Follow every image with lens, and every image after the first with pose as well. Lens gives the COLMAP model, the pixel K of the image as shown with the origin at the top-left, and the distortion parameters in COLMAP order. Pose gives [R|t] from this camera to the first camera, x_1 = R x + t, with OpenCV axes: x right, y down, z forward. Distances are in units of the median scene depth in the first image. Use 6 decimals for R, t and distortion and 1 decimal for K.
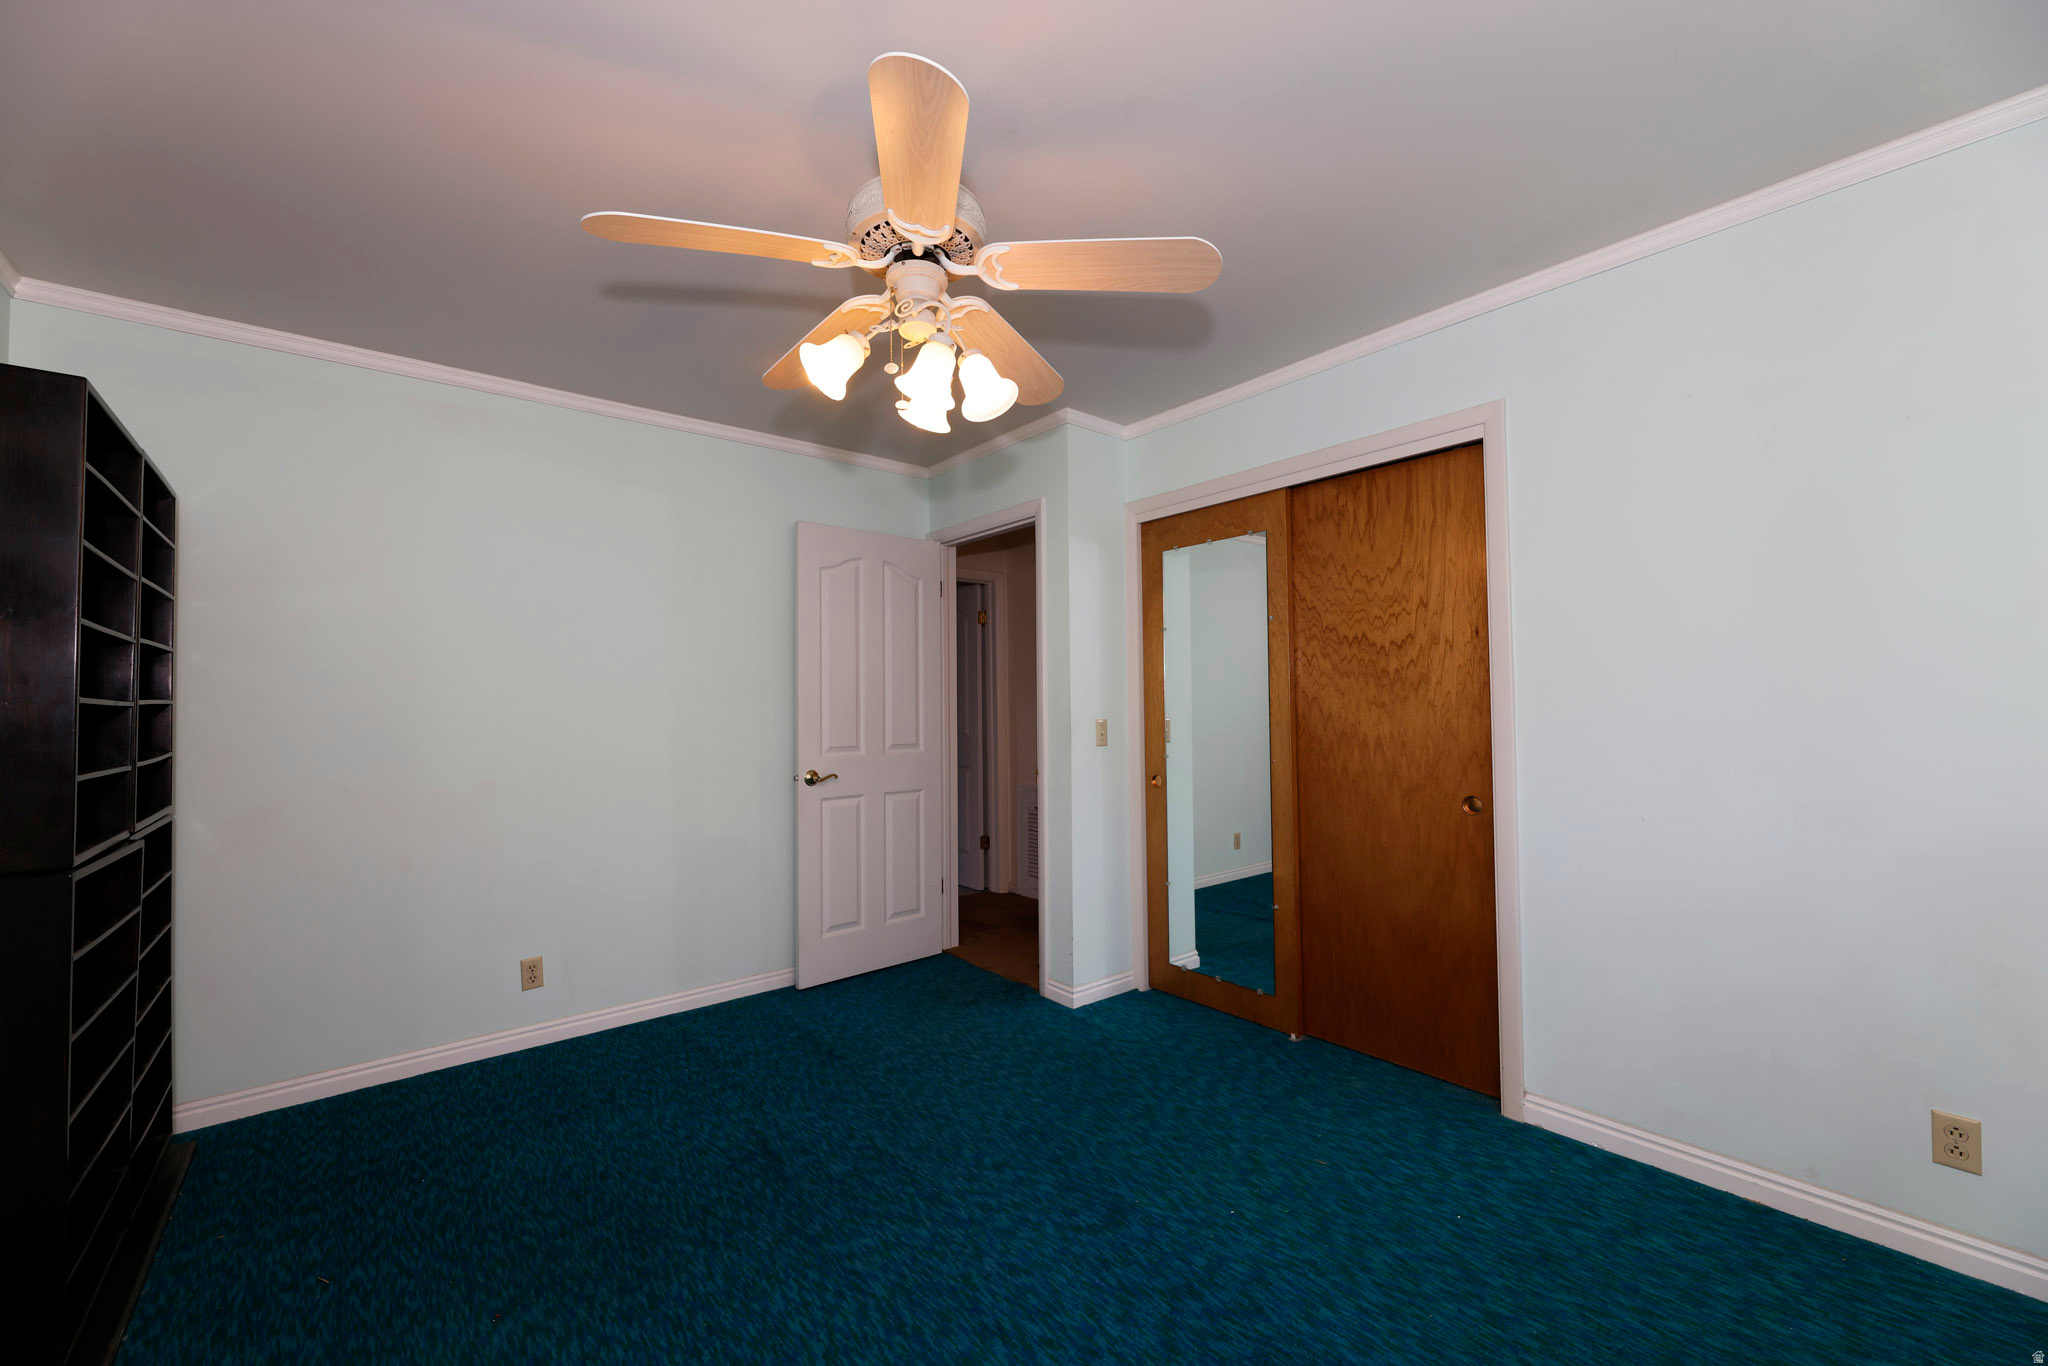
lens RADIAL K [[833.4, 0, 1022.7], [0, 833.4, 687.1], [0, 0, 1]] dist [0.000676, -0.000067]
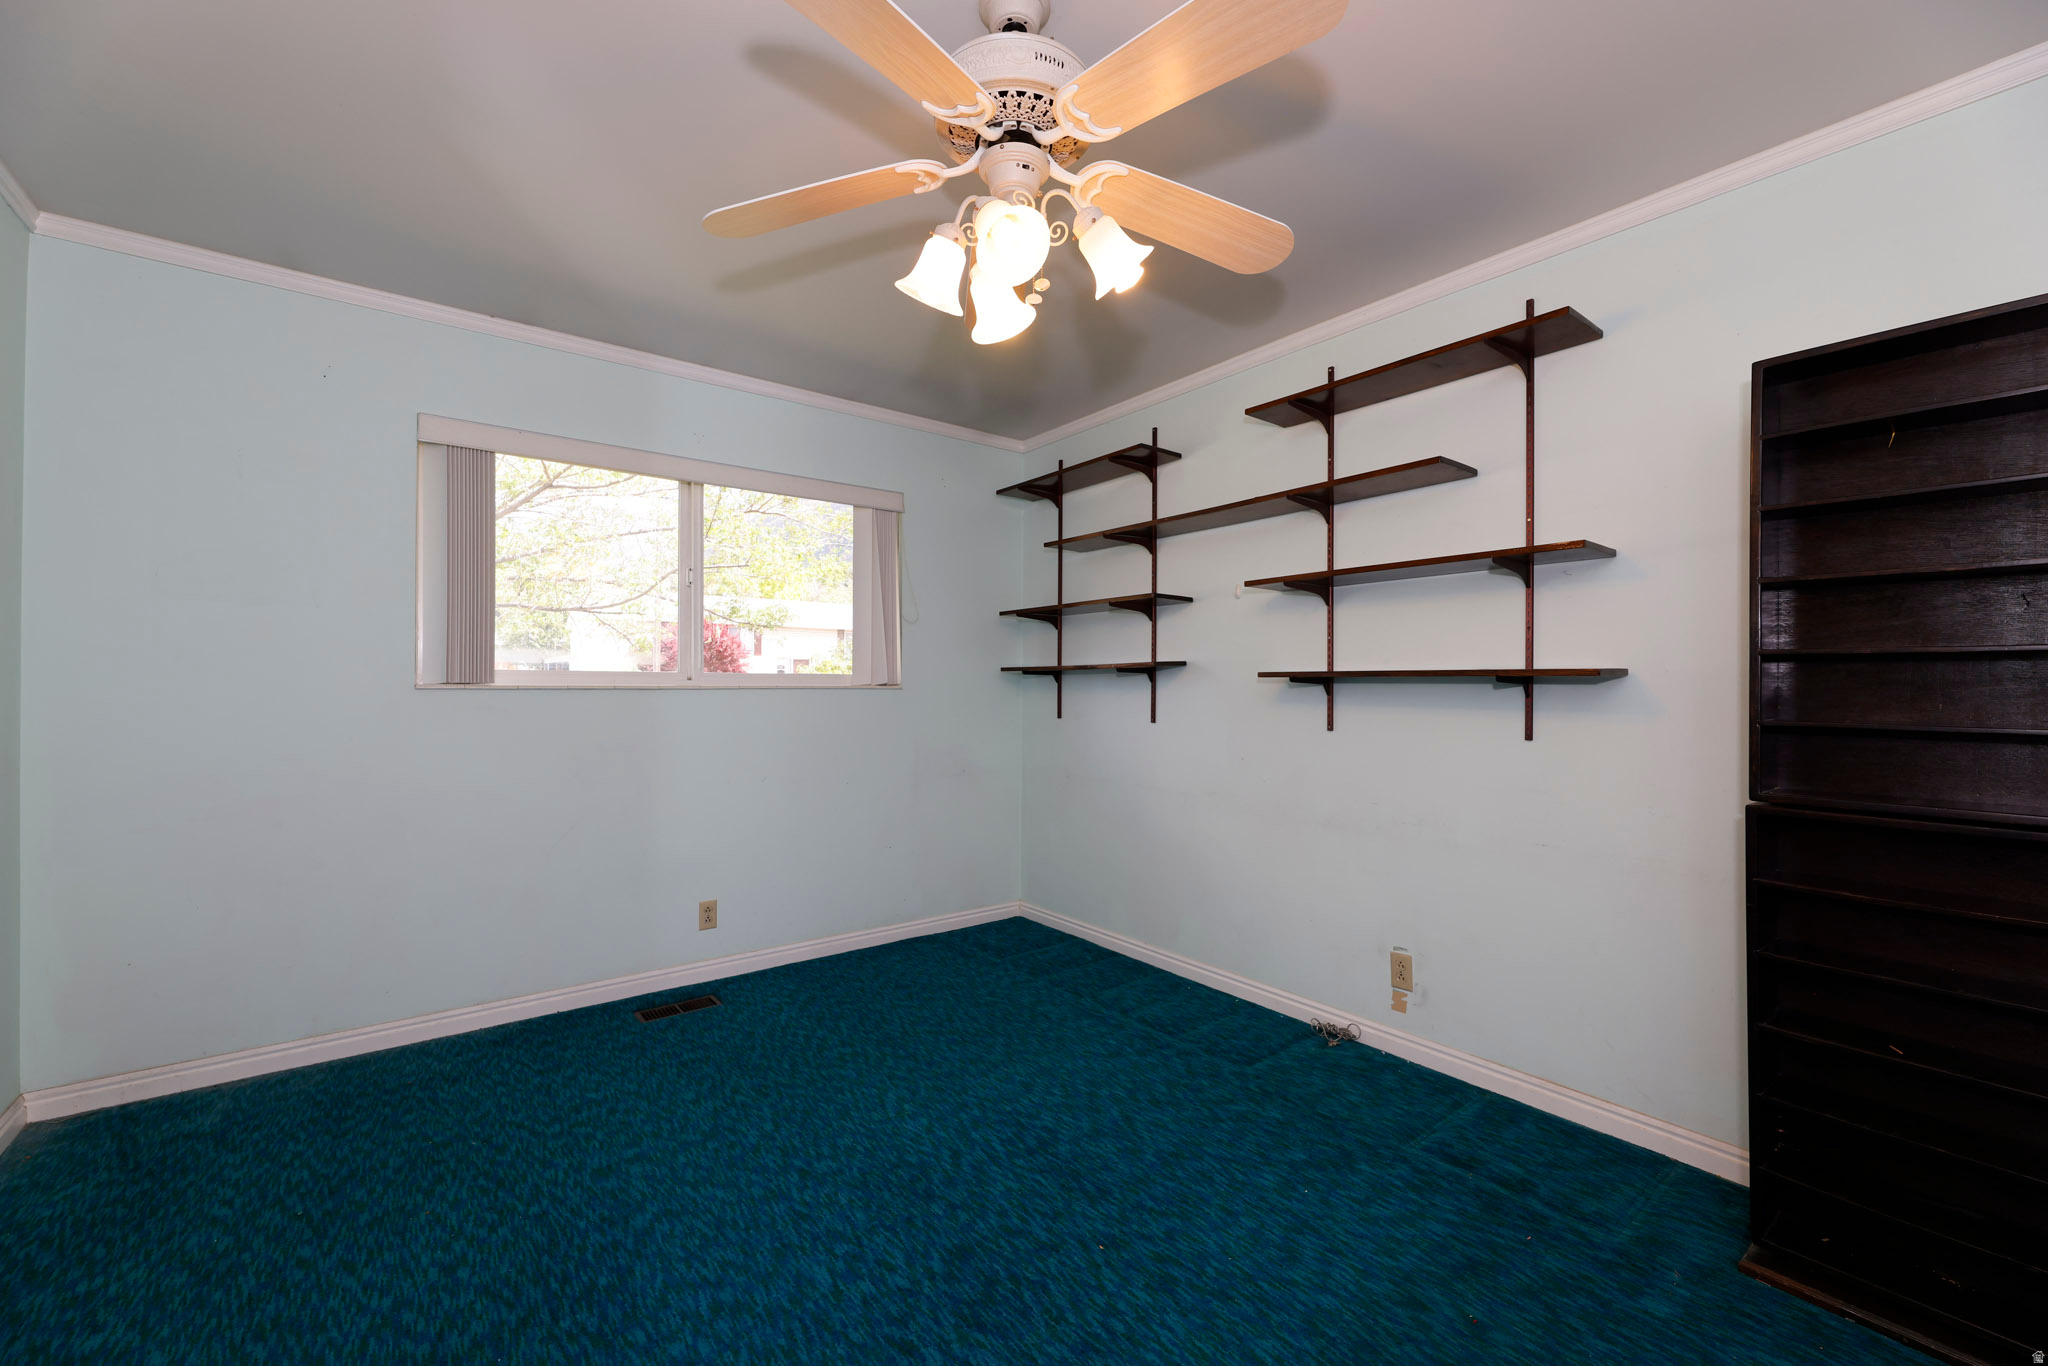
lens RADIAL K [[833.4, 0, 1021.6], [0, 833.4, 680.6], [0, 0, 1]] dist [0.000676, -0.000067]
pose [[-0.999536, 0.008746, 0.029183, -0.152055], [0.008027, 0.999664, -0.024663, 0.061268], [-0.029389, -0.024417, -0.999270, 1.815693]]
